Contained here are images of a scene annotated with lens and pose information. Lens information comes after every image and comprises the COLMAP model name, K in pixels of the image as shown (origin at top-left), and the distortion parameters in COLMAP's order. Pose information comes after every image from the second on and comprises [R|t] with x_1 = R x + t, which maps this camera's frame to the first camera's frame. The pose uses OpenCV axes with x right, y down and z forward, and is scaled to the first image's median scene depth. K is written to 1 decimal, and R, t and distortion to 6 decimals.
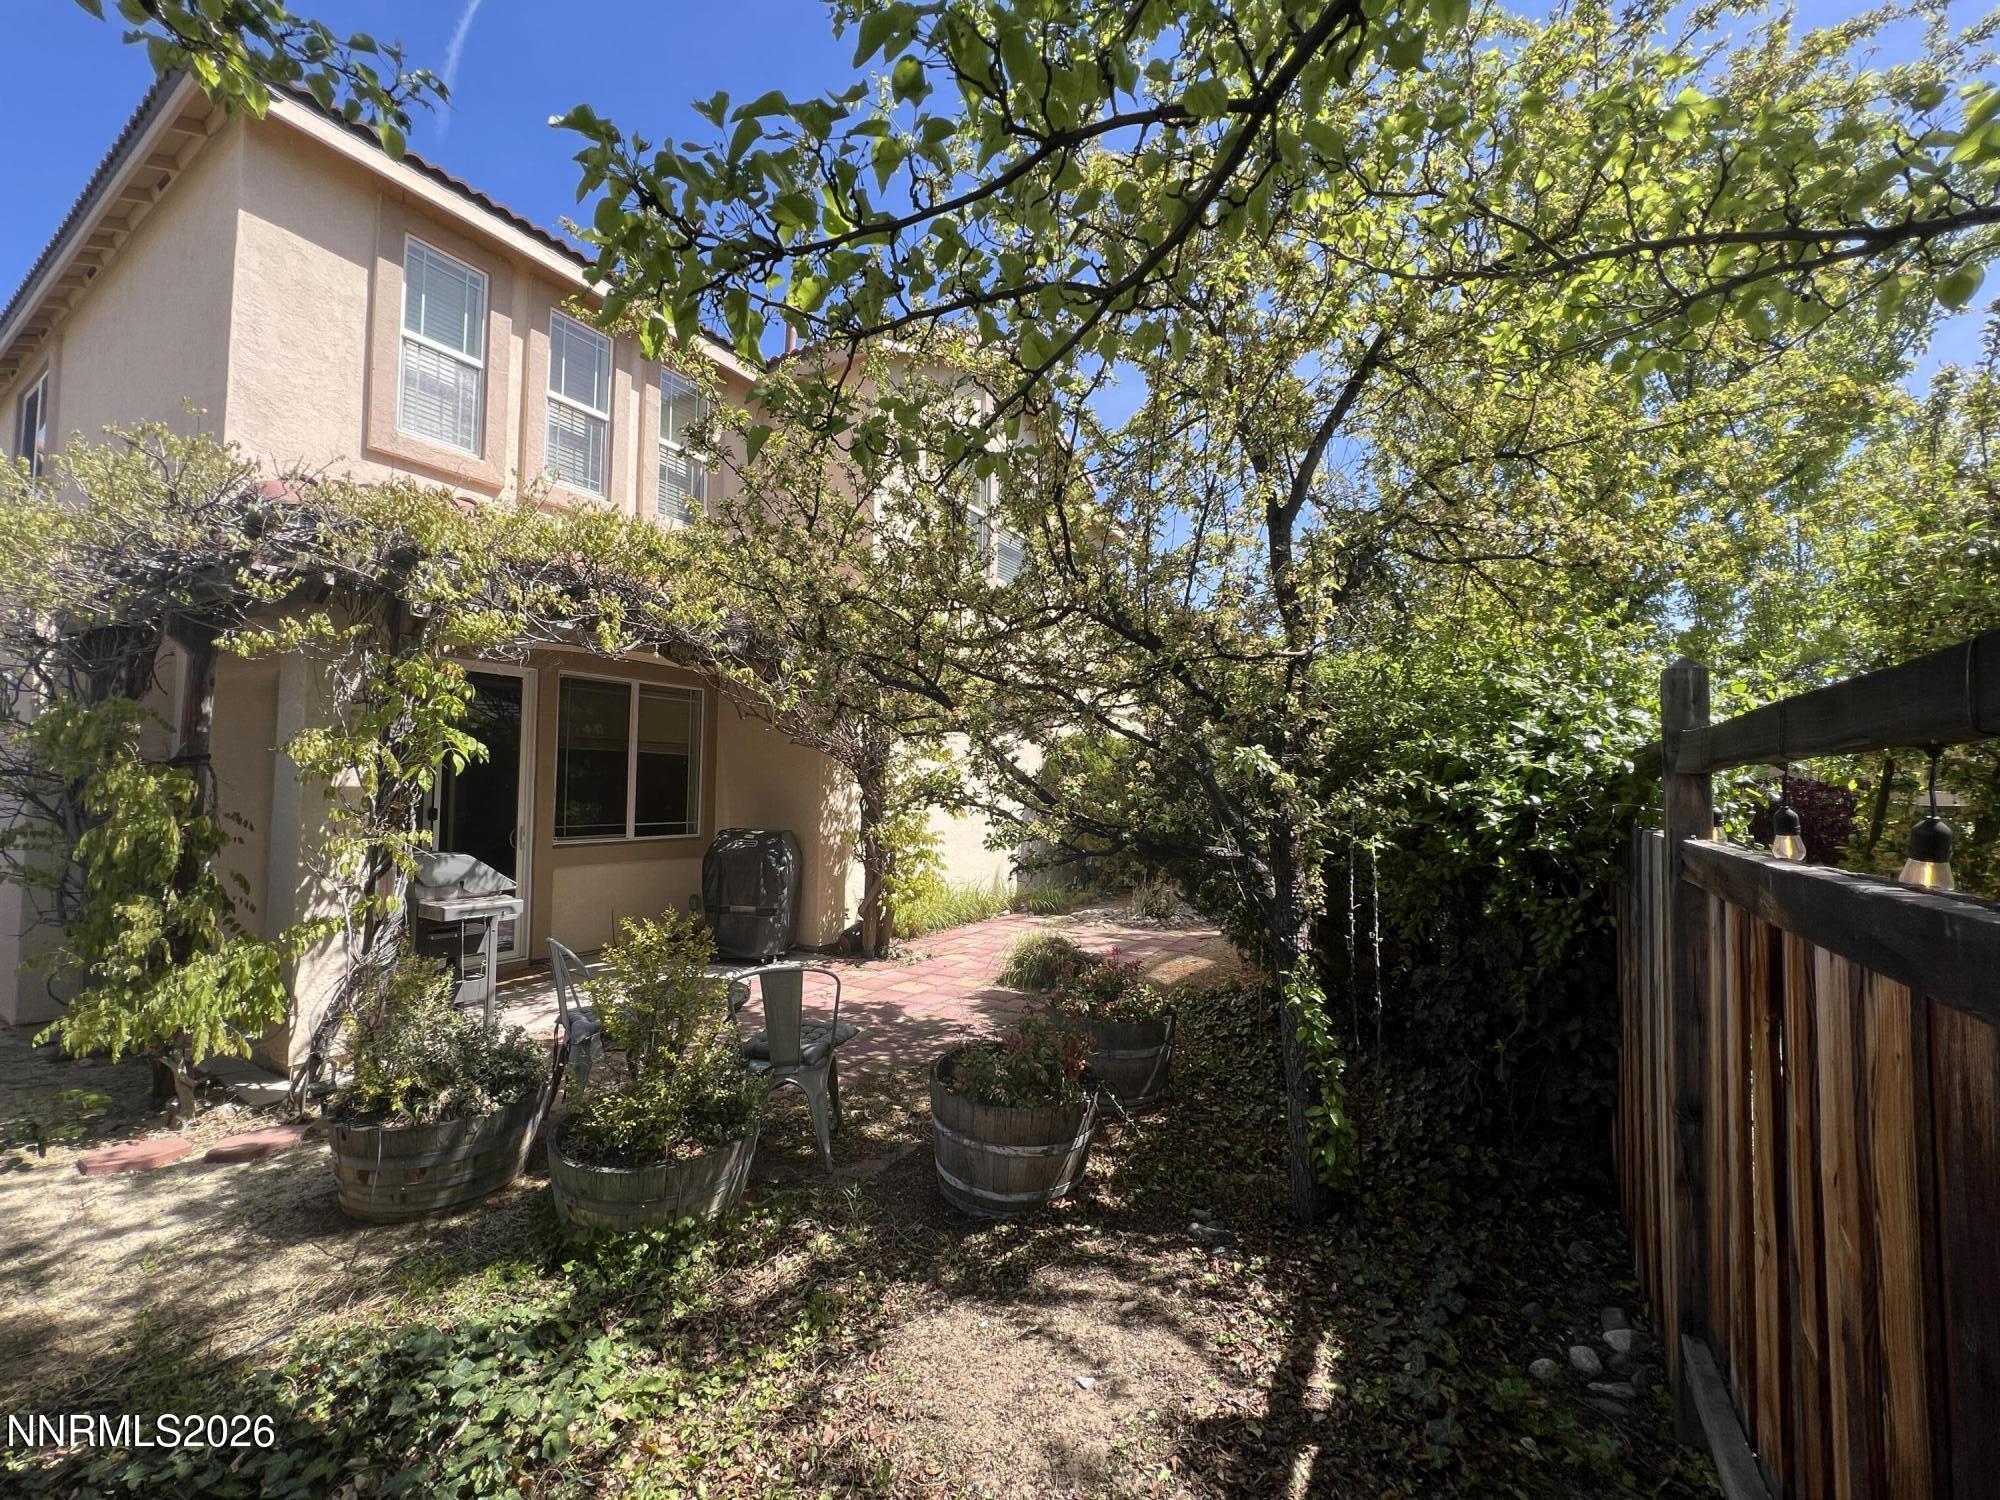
lens RADIAL K [[806.5, 0, 1004.5], [0, 806.5, 758.1], [0, 0, 1]] dist [-0.001574, 0.000405]
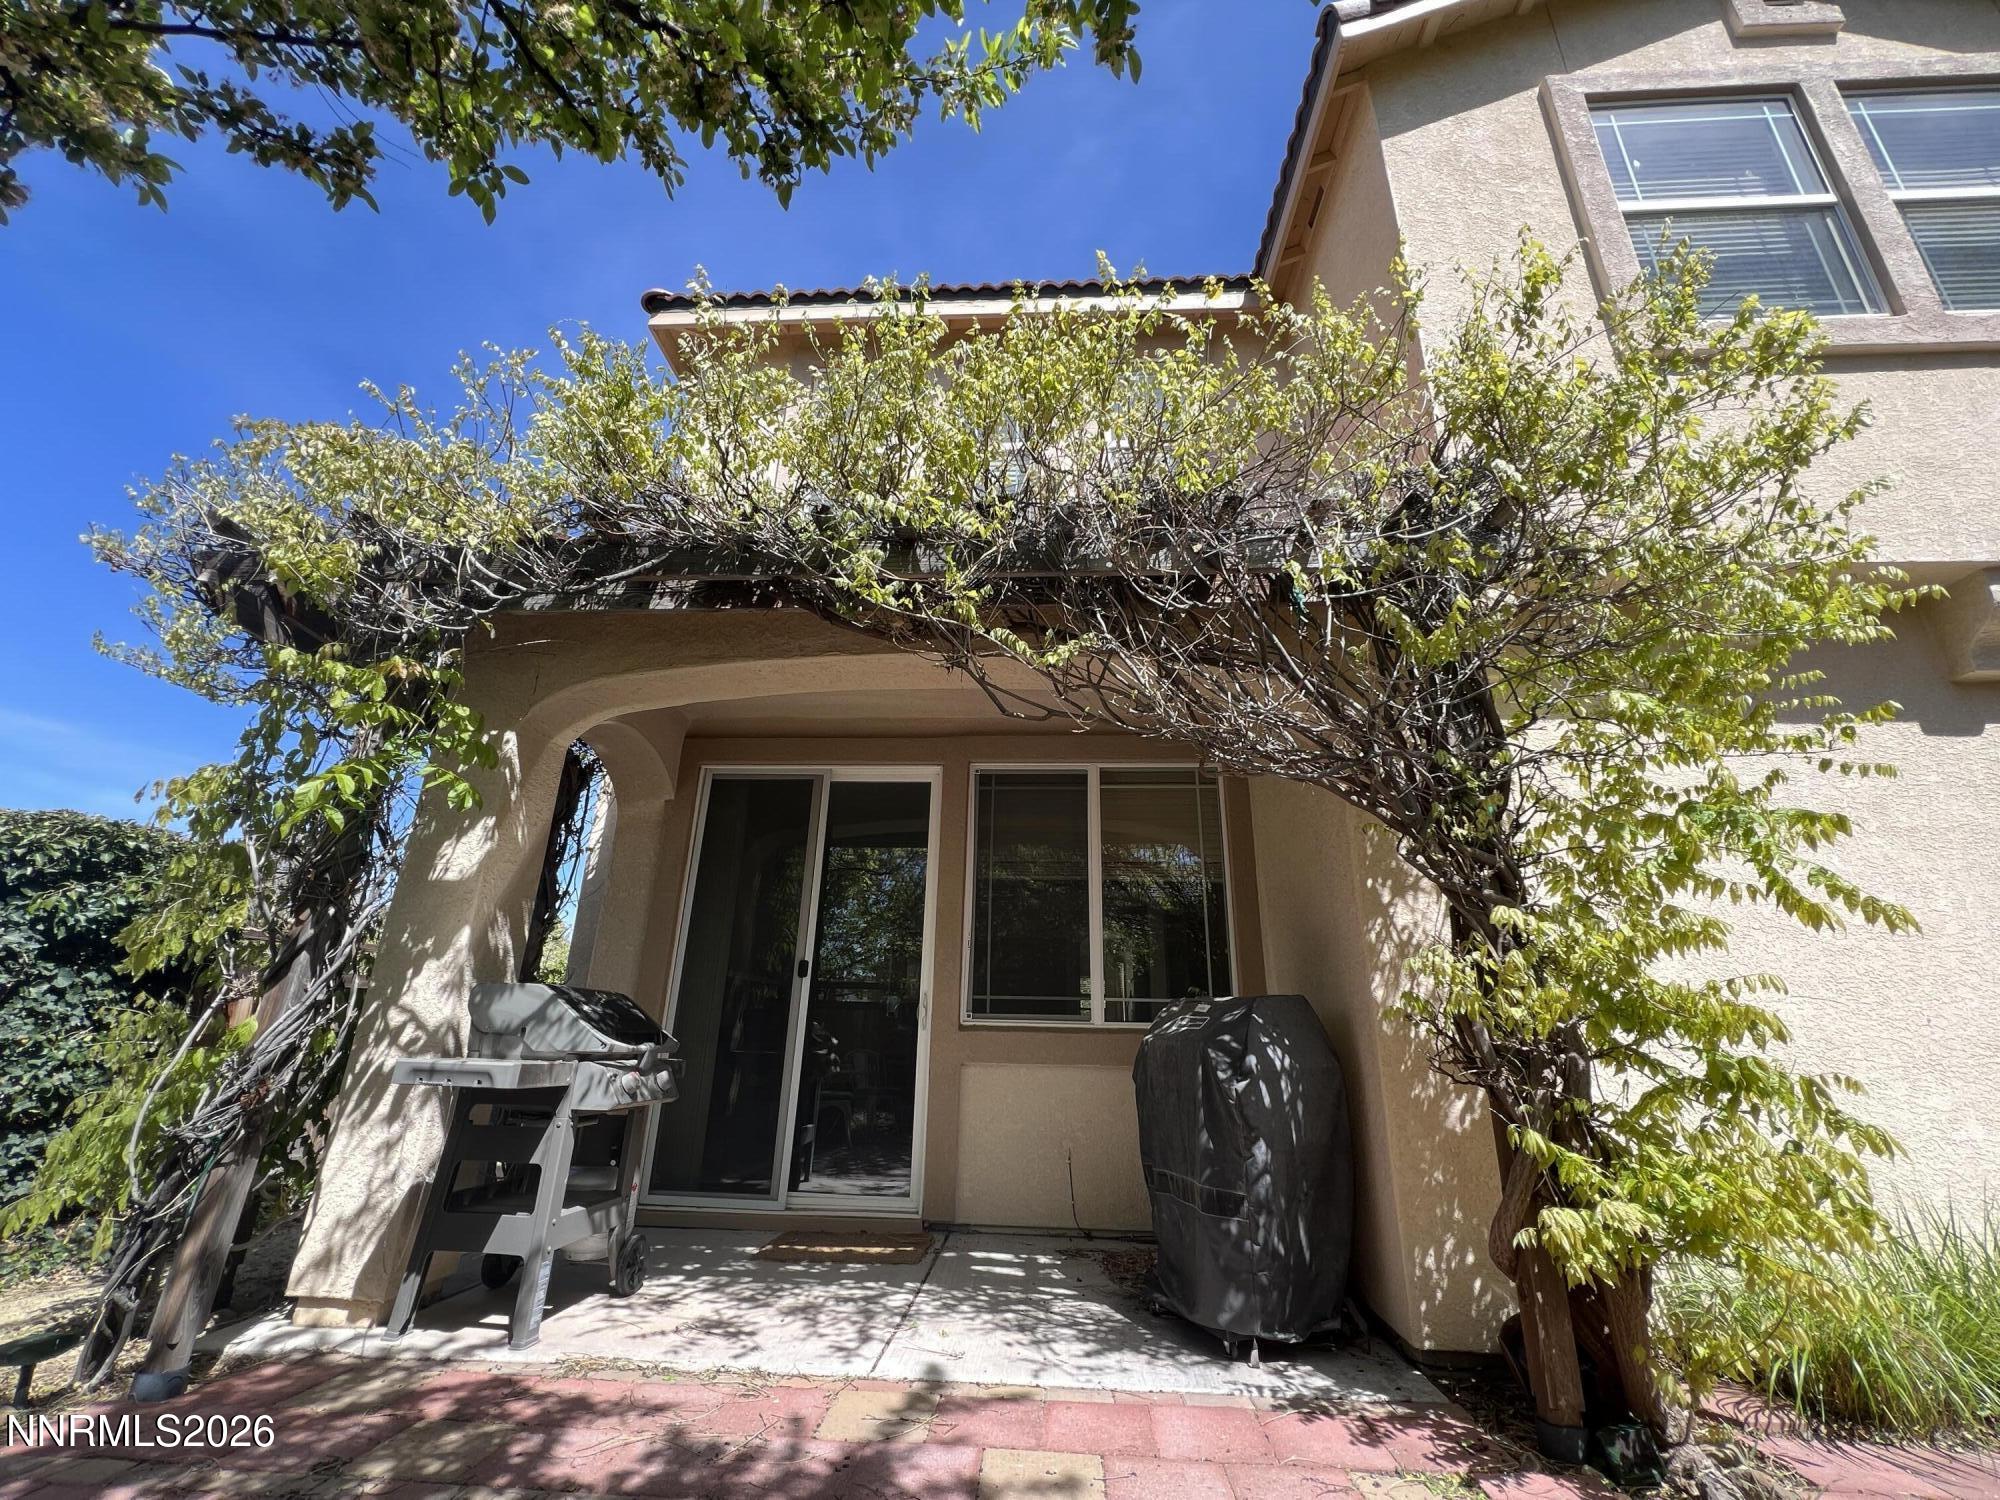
lens RADIAL K [[806.5, 0, 987.4], [0, 806.5, 749.8], [0, 0, 1]] dist [-0.001574, 0.000405]
pose [[0.464242, -0.295646, -0.834909, 0.094949], [0.015439, 0.945203, -0.326117, 0.215345], [0.885574, 0.138507, 0.443368, 1.376806]]
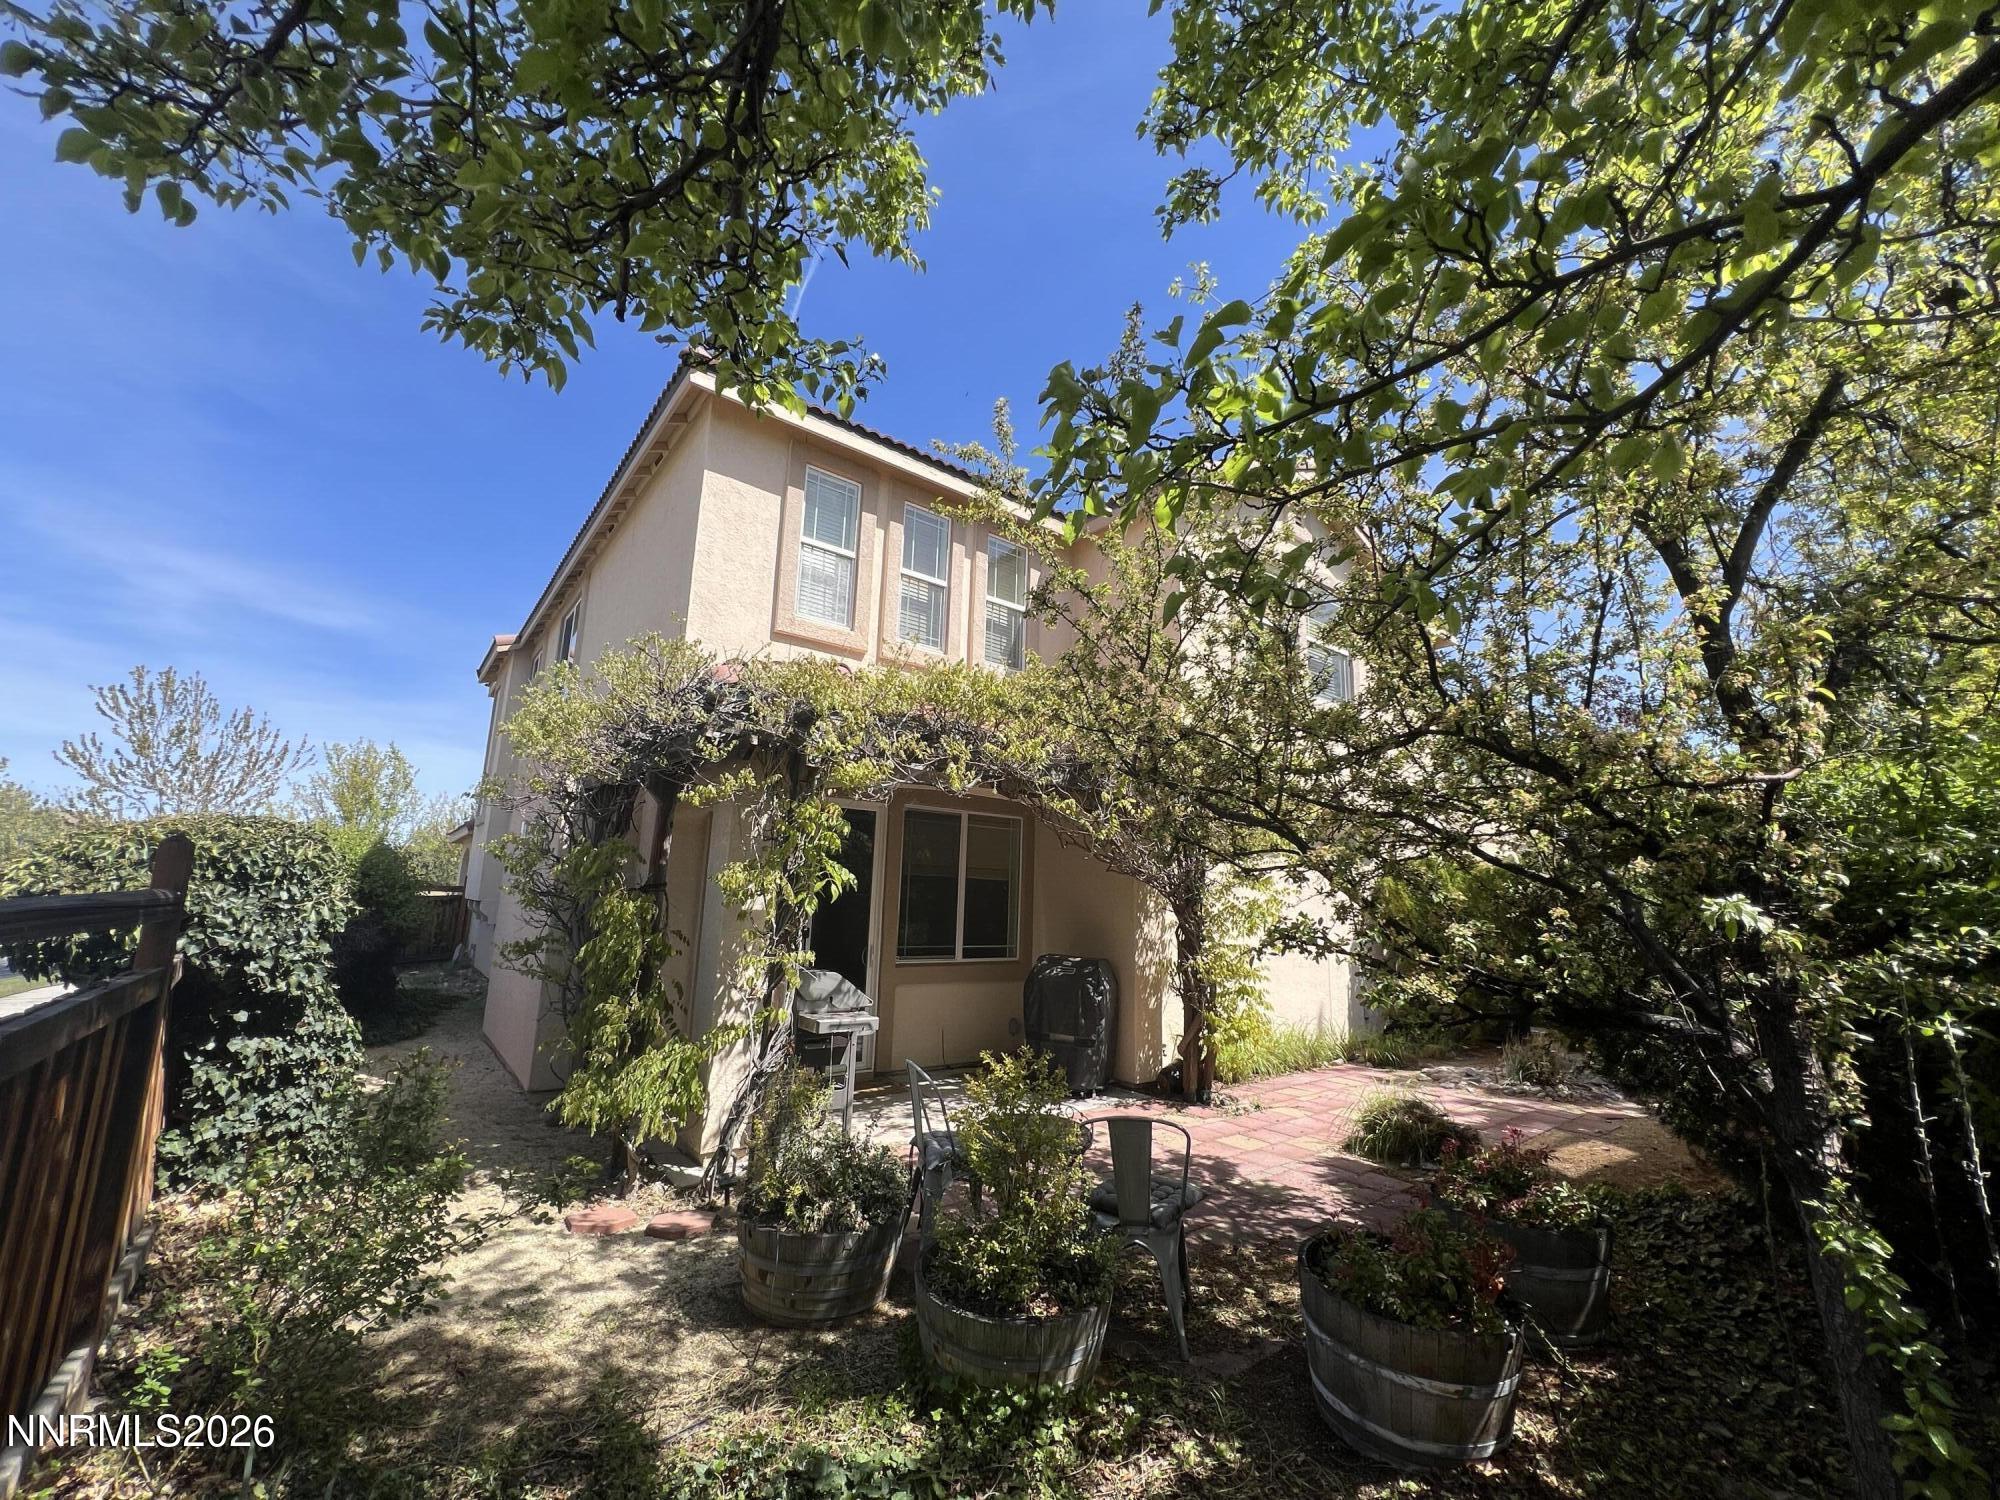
lens RADIAL K [[806.5, 0, 1001.4], [0, 806.5, 756.5], [0, 0, 1]] dist [-0.001574, 0.000405]
pose [[0.935574, -0.045104, -0.350238, -0.056413], [-0.007949, 0.988868, -0.148582, -0.018466], [0.353041, 0.141794, 0.924801, -0.005593]]
